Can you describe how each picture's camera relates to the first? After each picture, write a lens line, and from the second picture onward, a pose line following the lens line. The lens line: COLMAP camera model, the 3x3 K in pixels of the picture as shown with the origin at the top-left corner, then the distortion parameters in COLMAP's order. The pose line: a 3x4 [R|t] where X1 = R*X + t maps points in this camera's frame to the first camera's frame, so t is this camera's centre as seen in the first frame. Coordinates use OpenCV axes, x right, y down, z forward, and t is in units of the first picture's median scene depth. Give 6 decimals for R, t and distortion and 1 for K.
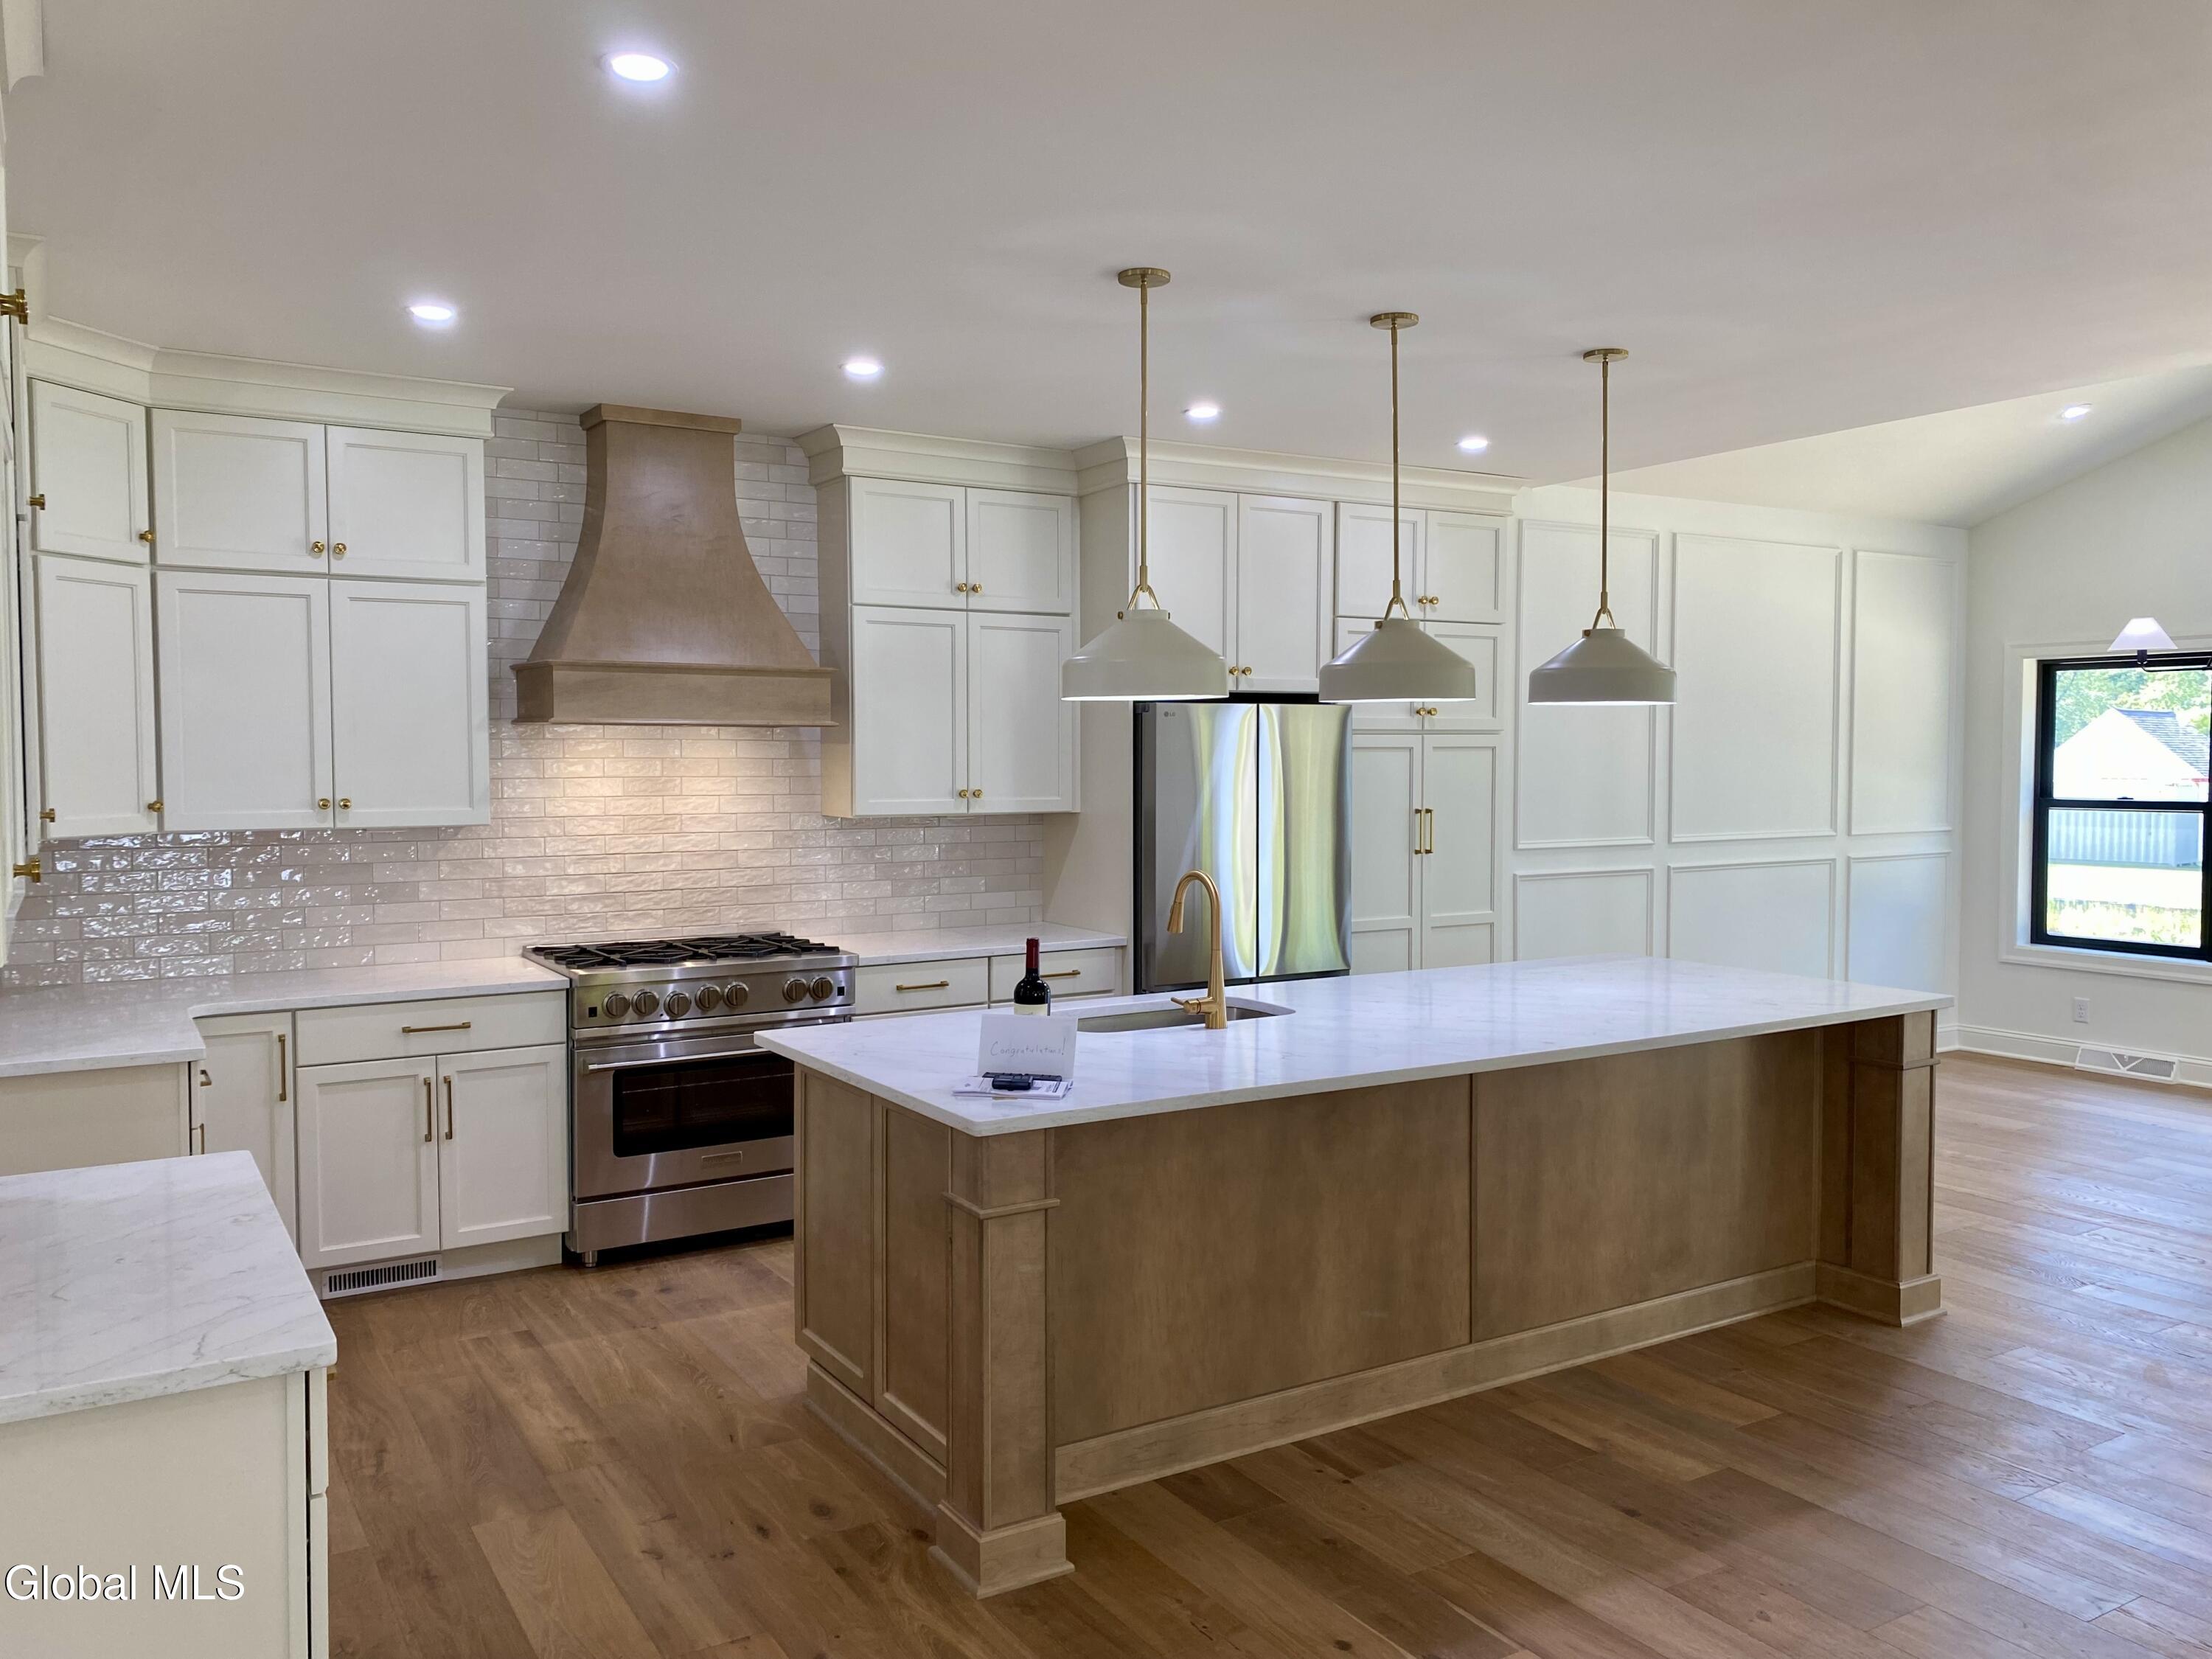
lens RADIAL K [[1680.5, 0, 1106.0], [0, 1680.5, 829.5], [0, 0, 1]] dist [0.091691, -0.176750]
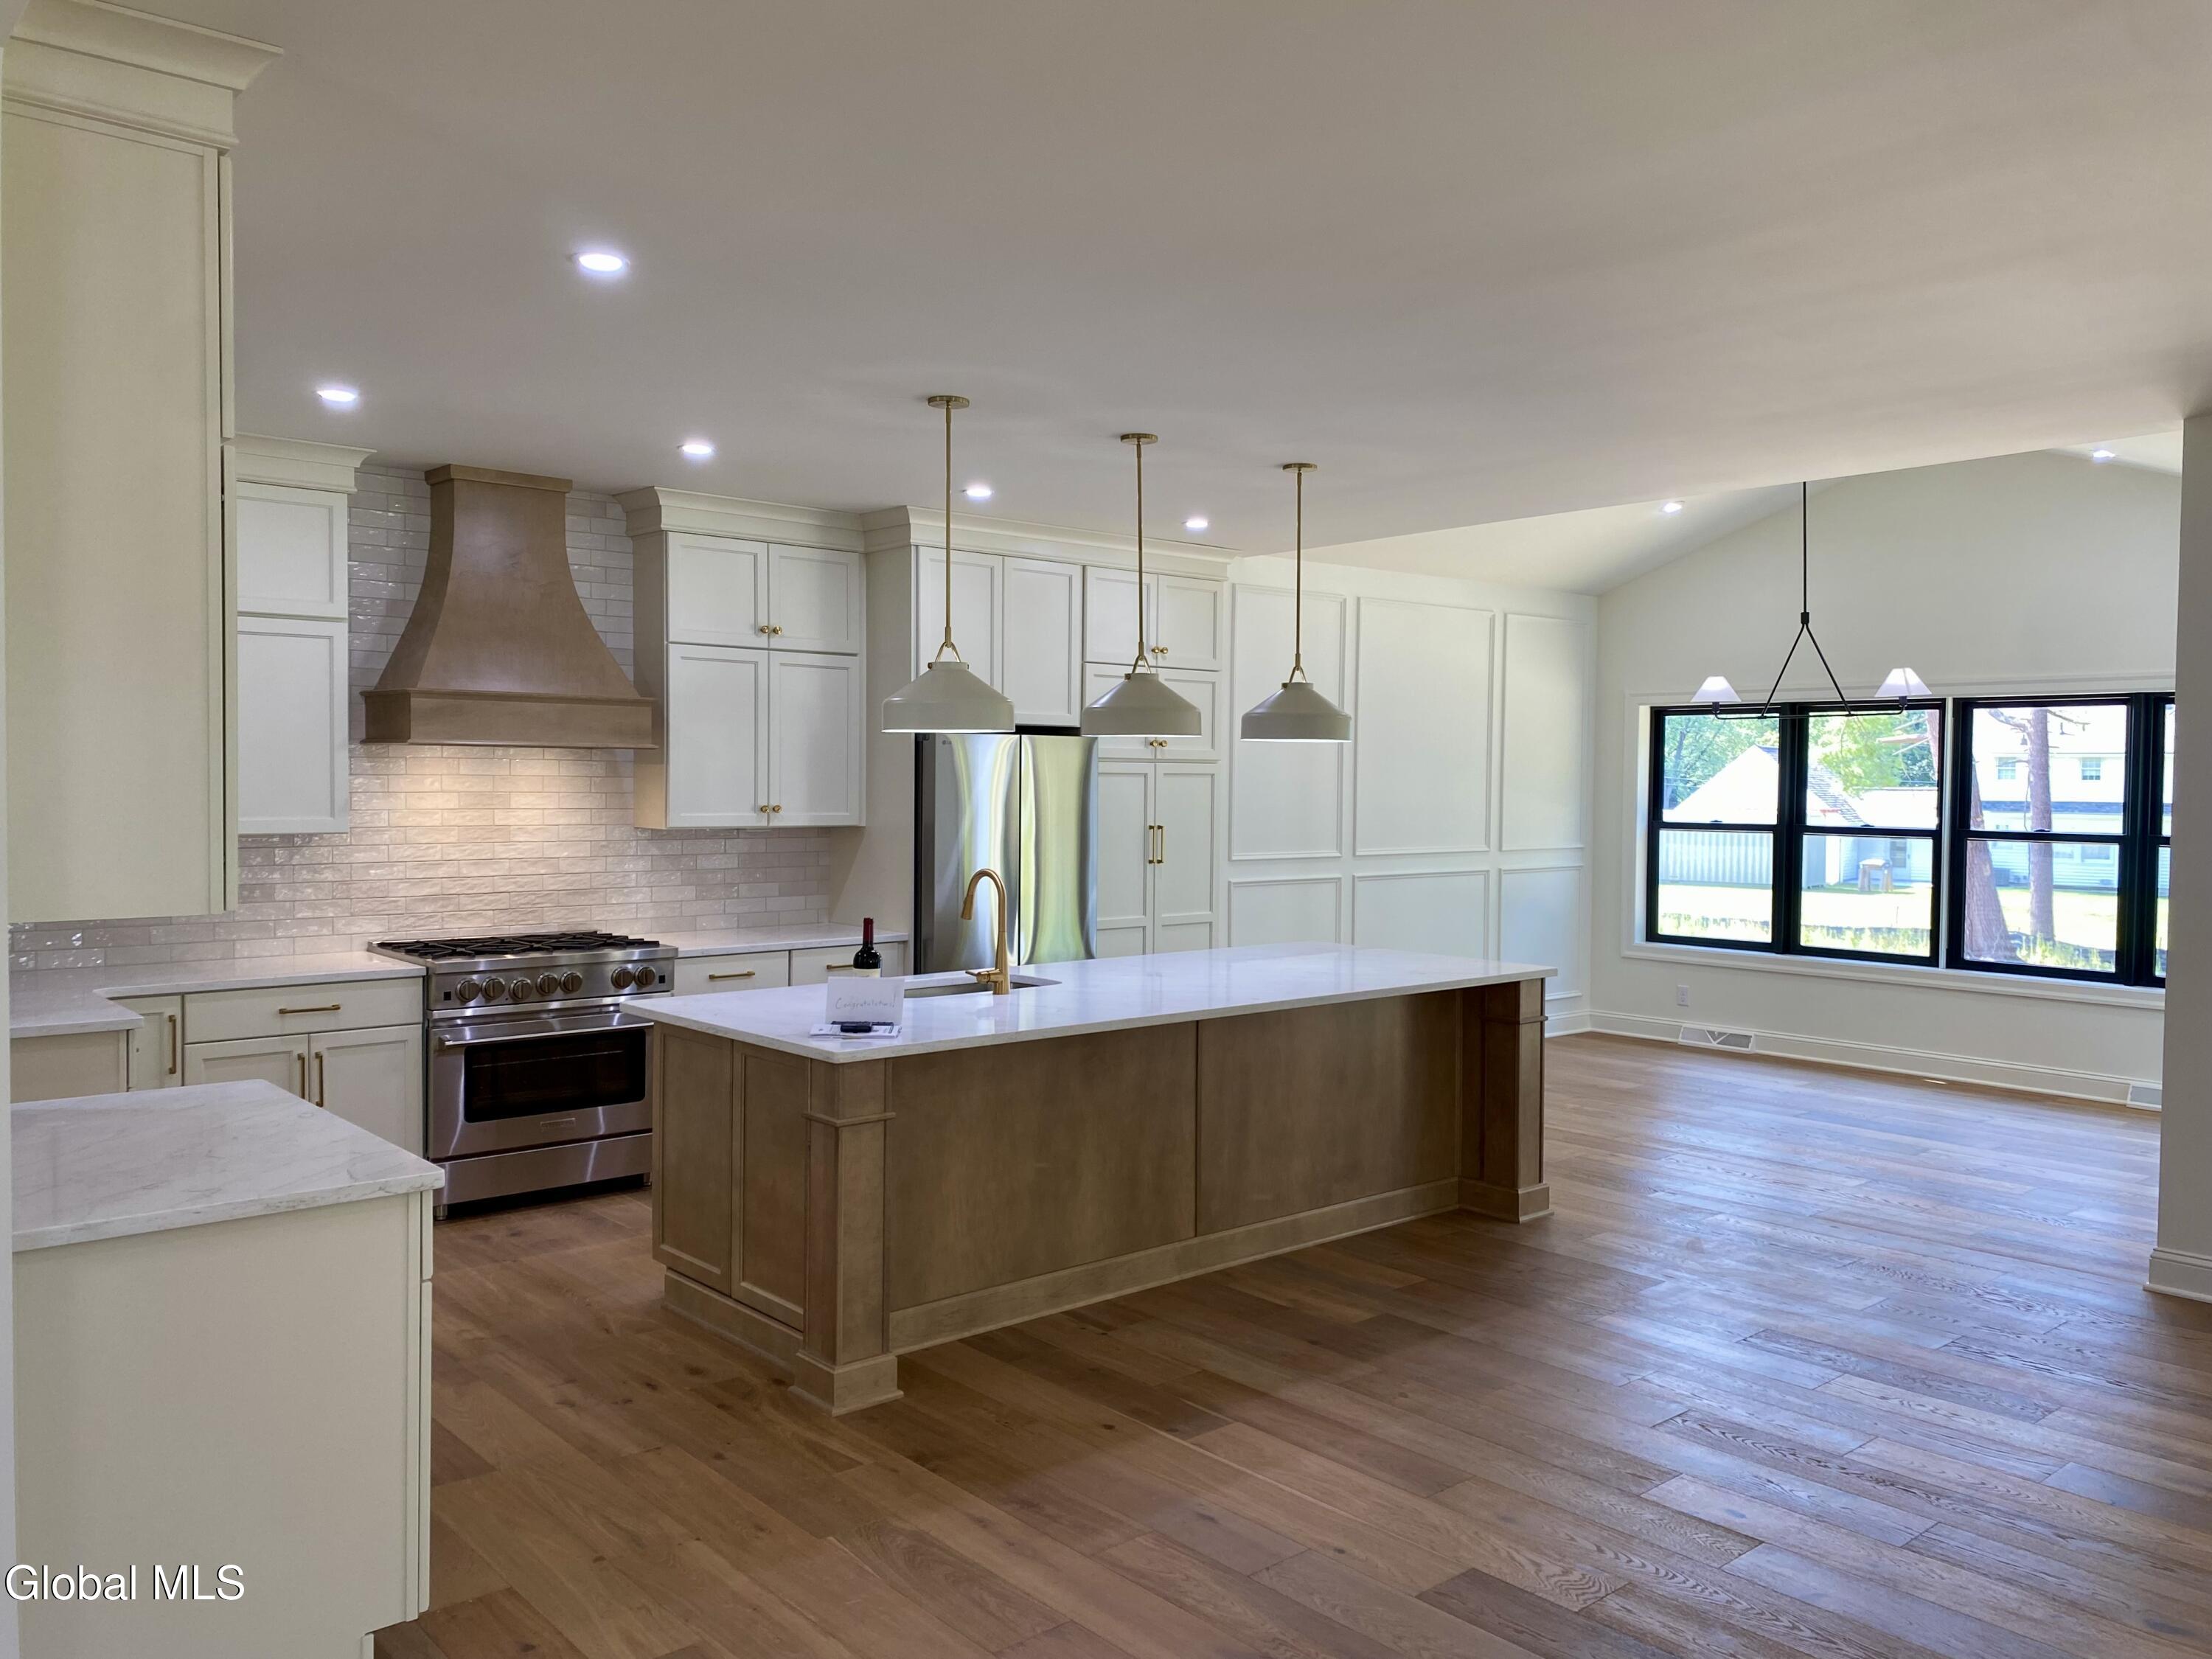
lens RADIAL K [[1680.5, 0, 1106.0], [0, 1680.5, 829.5], [0, 0, 1]] dist [0.091691, -0.176750]
pose [[0.986370, 0.005039, 0.164464, -0.055878], [-0.002605, 0.999884, -0.015012, 0.011919], [-0.164521, 0.014379, 0.986269, -0.220849]]
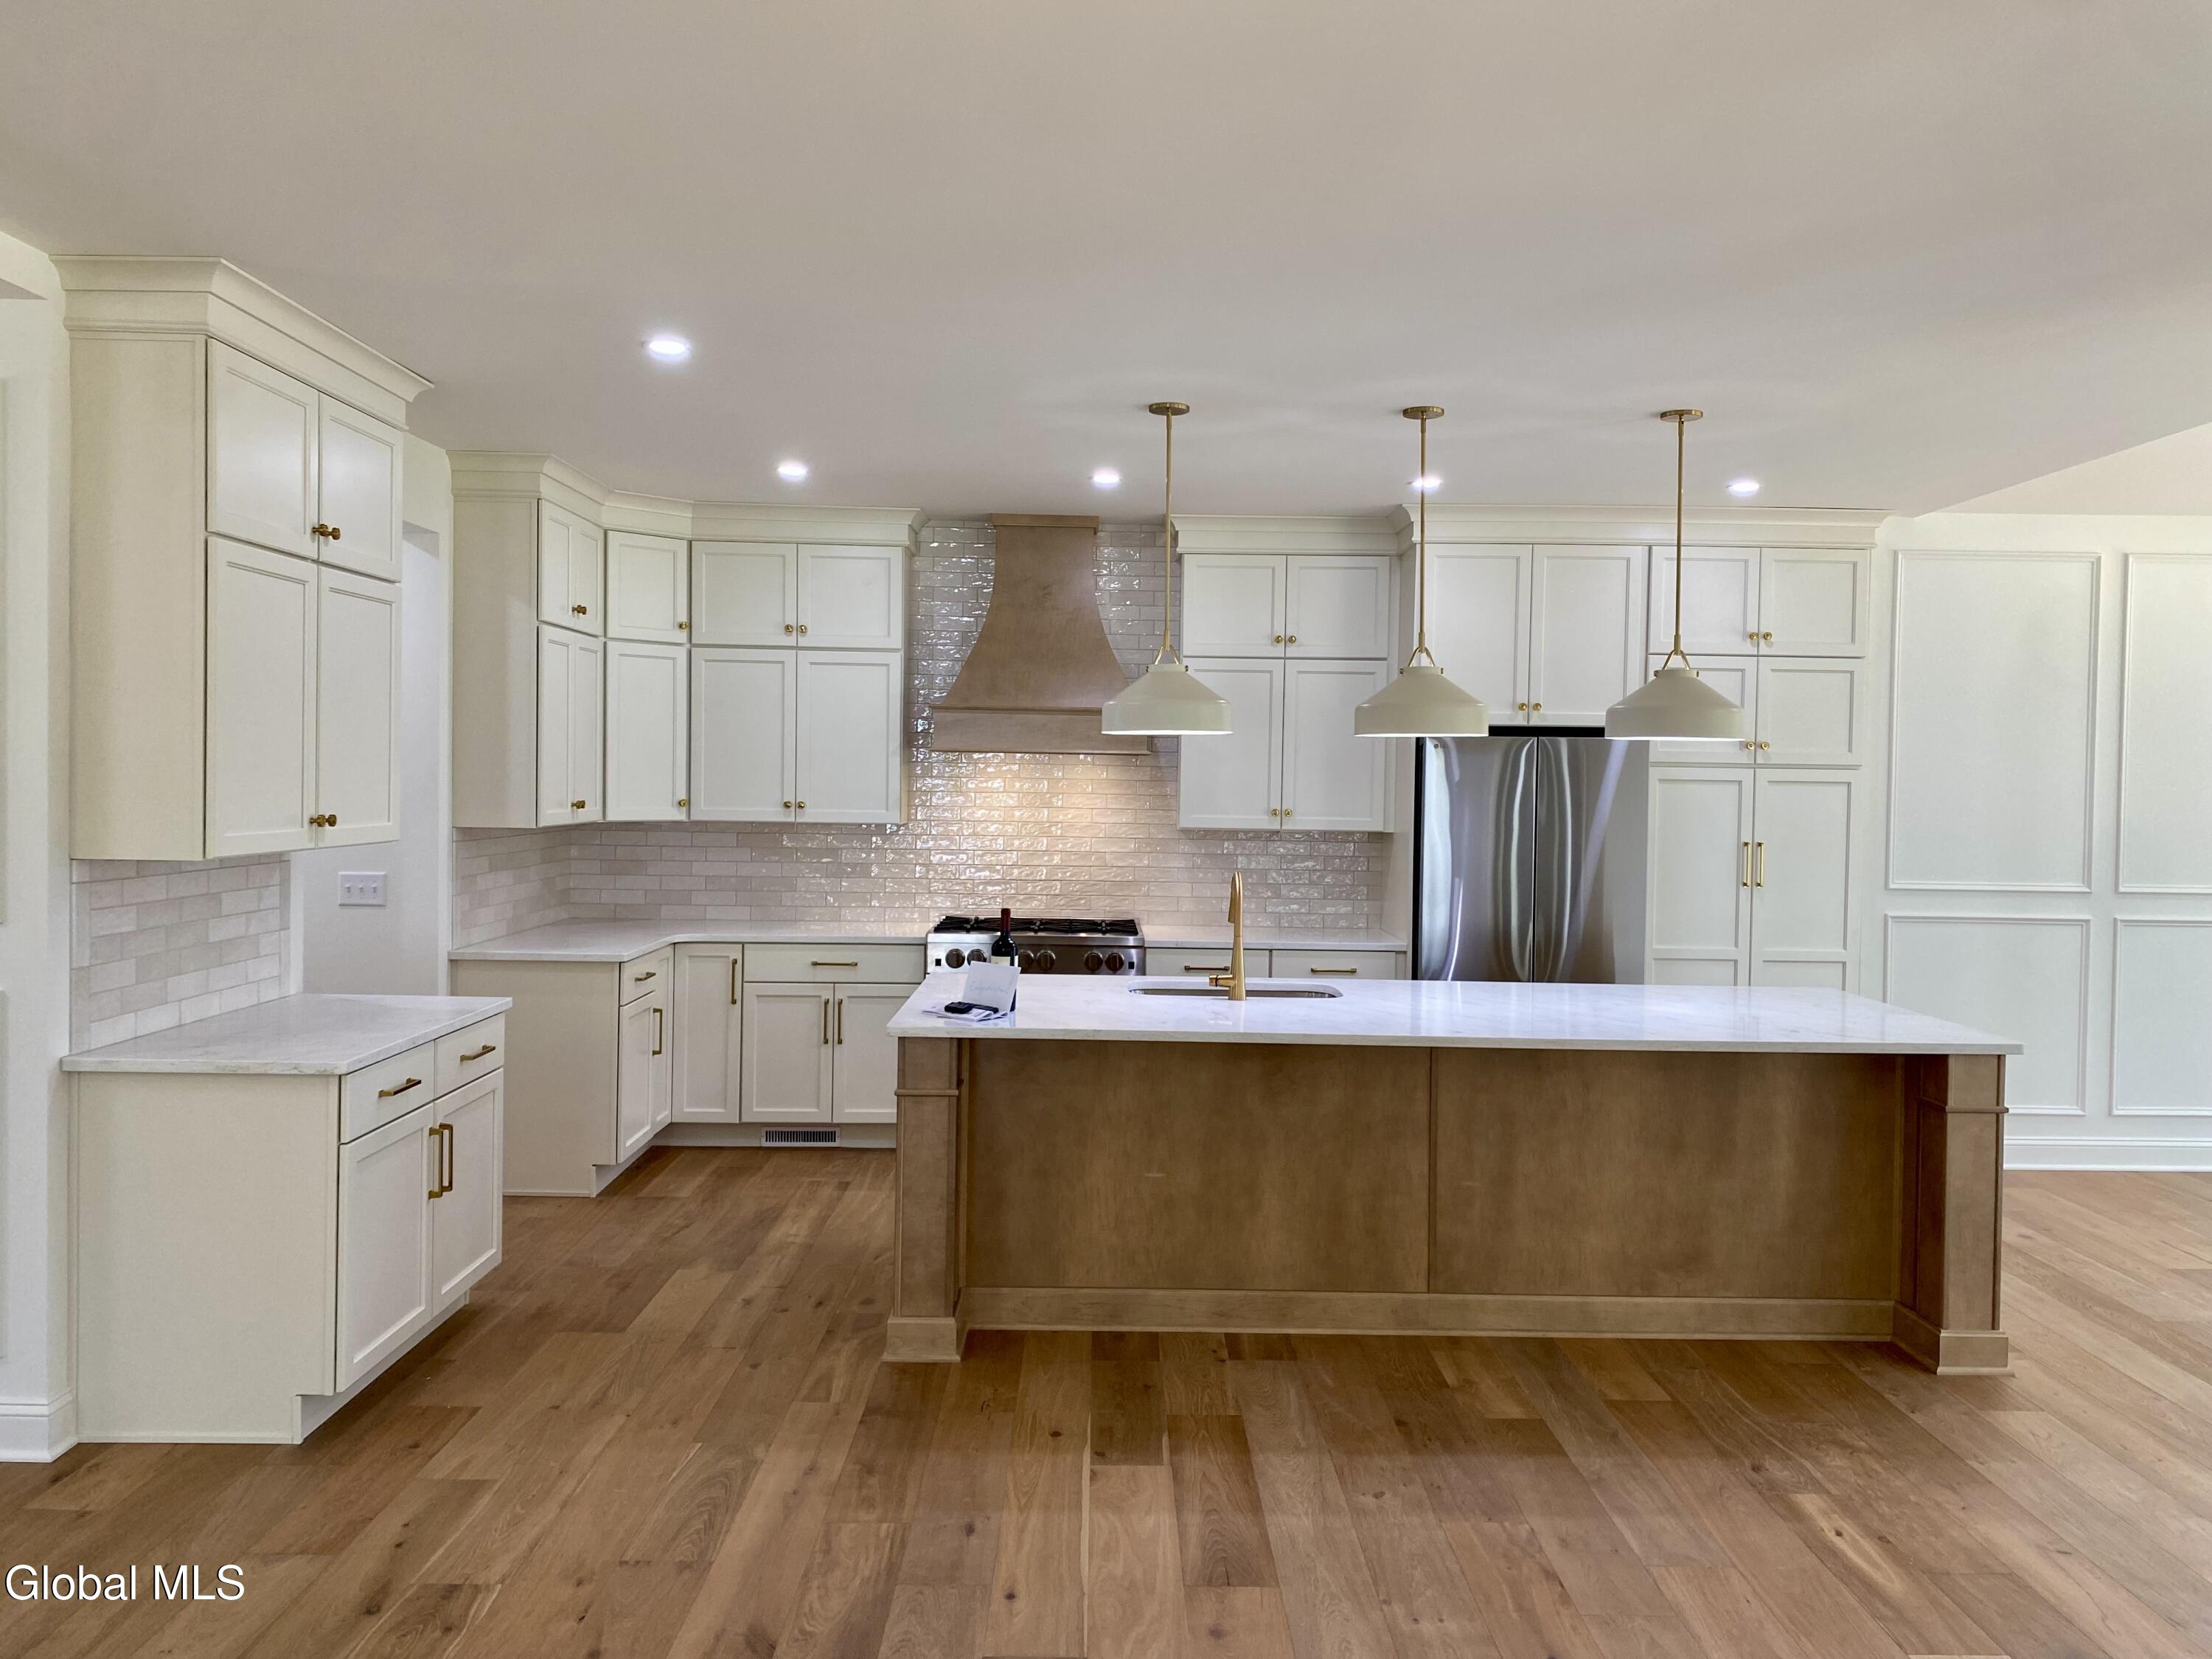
lens RADIAL K [[1675.3, 0, 1108.1], [0, 1675.3, 802.1], [0, 0, 1]] dist [0.094623, -0.172950]
pose [[0.857587, 0.023169, -0.513817, 0.531604], [-0.041566, 0.998839, -0.024336, 0.006564], [0.512657, 0.042227, 0.857554, -0.093441]]
